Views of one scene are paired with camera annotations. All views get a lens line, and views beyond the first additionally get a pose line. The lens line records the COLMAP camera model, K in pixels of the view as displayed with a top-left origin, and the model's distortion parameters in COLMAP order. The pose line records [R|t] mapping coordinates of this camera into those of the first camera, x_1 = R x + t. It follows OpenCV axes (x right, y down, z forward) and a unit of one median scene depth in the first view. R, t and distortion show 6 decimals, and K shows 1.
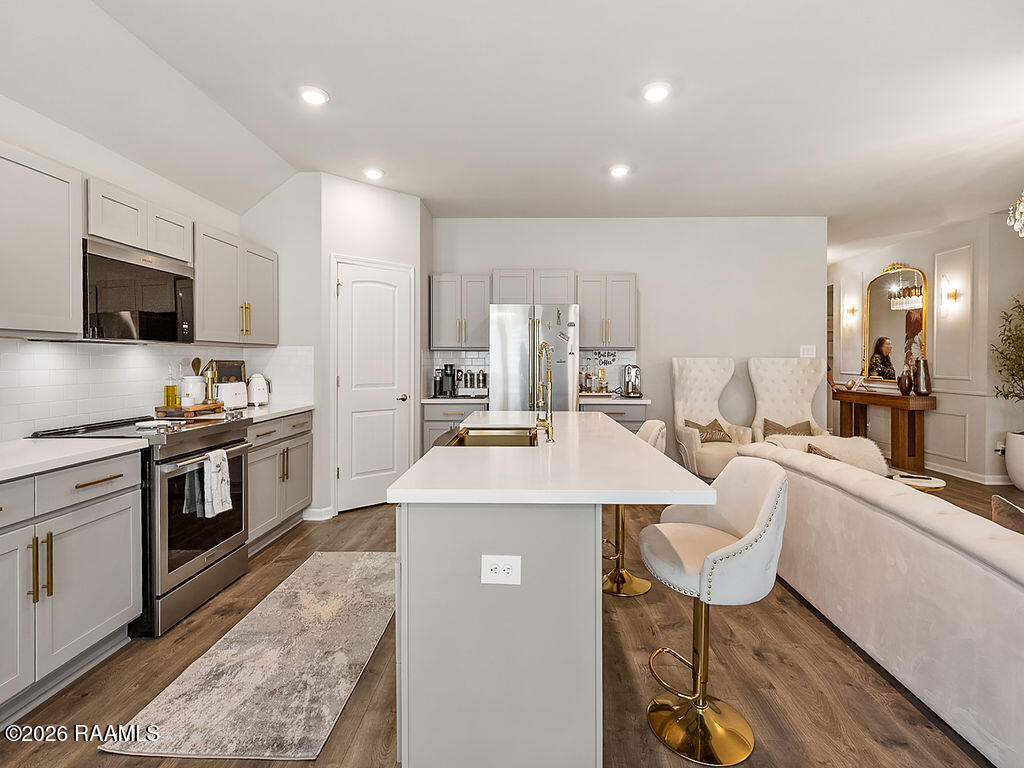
lens RADIAL K [[478.1, 0, 513.7], [0, 478.1, 362.7], [0, 0, 1]] dist [0.009720, 0.000162]
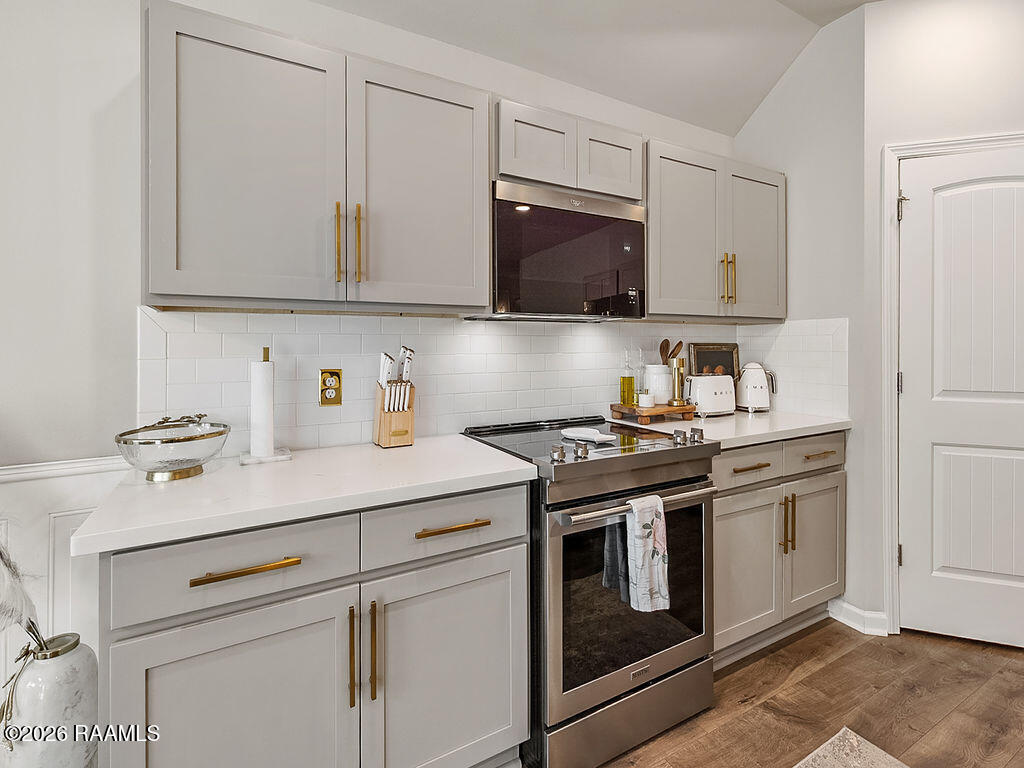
lens RADIAL K [[483.2, 0, 514.7], [0, 483.2, 342.5], [0, 0, 1]] dist [0.001927, -0.000169]
pose [[0.515497, -0.002677, -0.856887, -0.162316], [-0.003591, 0.999980, -0.005284, -0.000808], [0.856884, 0.005801, 0.515477, 0.455544]]
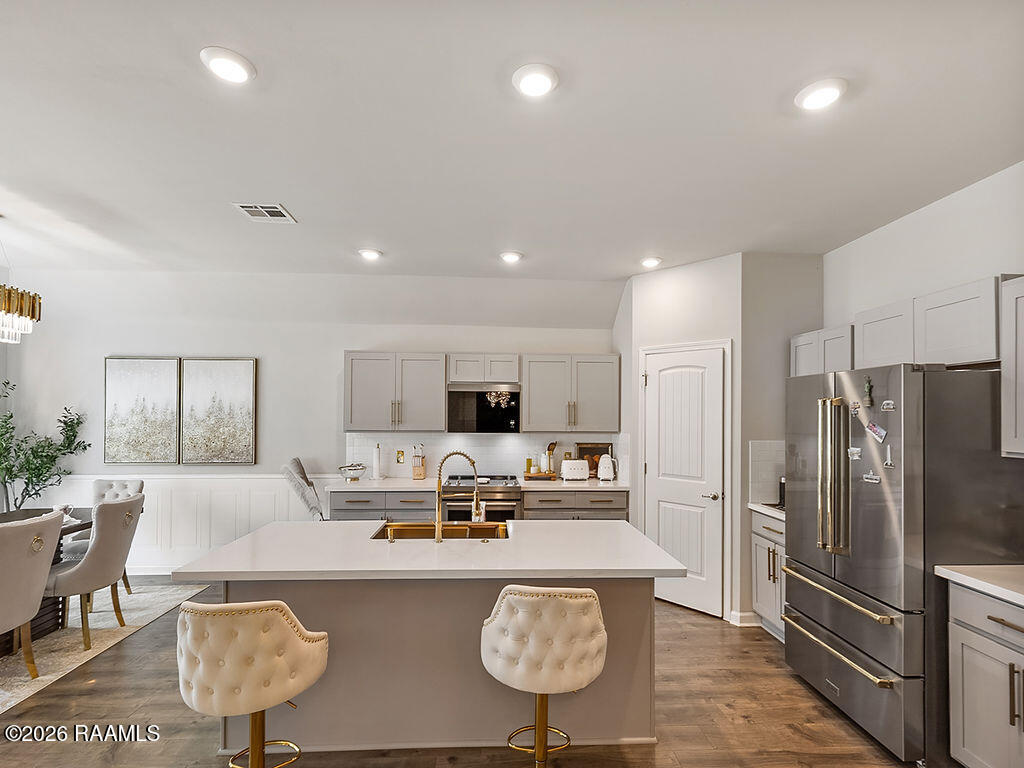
lens RADIAL K [[474.0, 0, 514.0], [0, 474.0, 411.3], [0, 0, 1]] dist [0.000915, -0.000142]
pose [[0.066603, -0.005512, -0.997764, 0.829656], [-0.011264, 0.999917, -0.006275, -0.096138], [0.997716, 0.011657, 0.066536, 0.820970]]
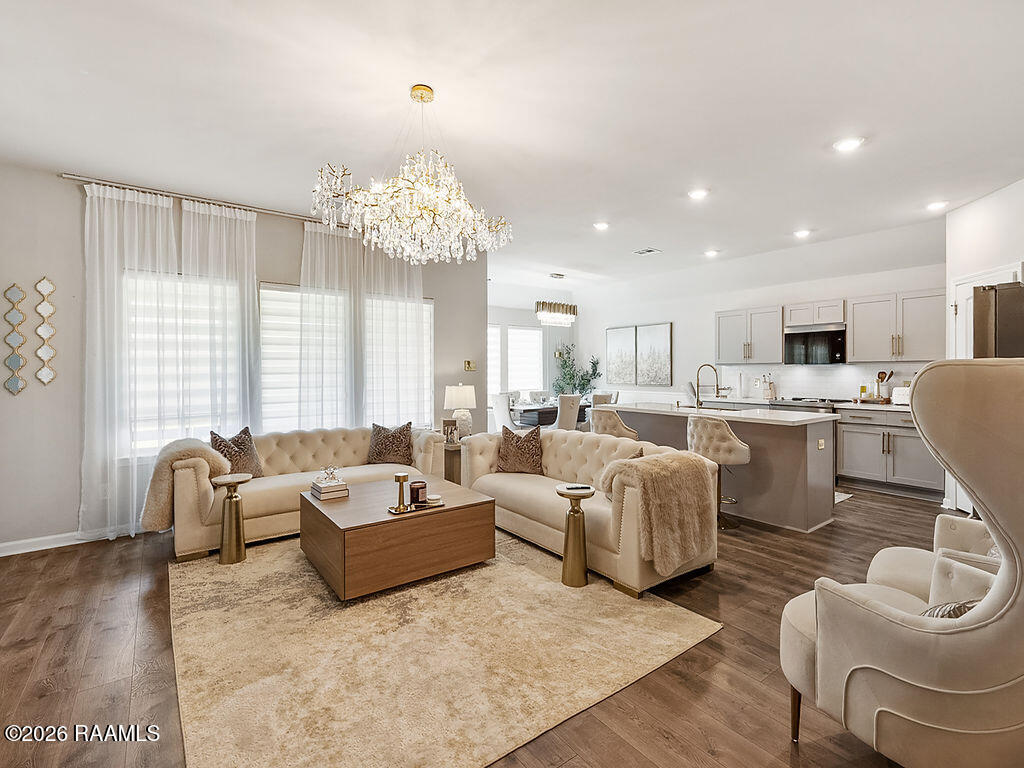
lens RADIAL K [[473.1, 0, 514.6], [0, 473.1, 373.1], [0, 0, 1]] dist [0.001395, -0.000382]
pose [[-0.800592, 0.003461, -0.599200, 1.442898], [-0.002082, 0.999961, 0.008557, -0.014711], [0.599206, 0.008099, -0.800554, 1.620263]]
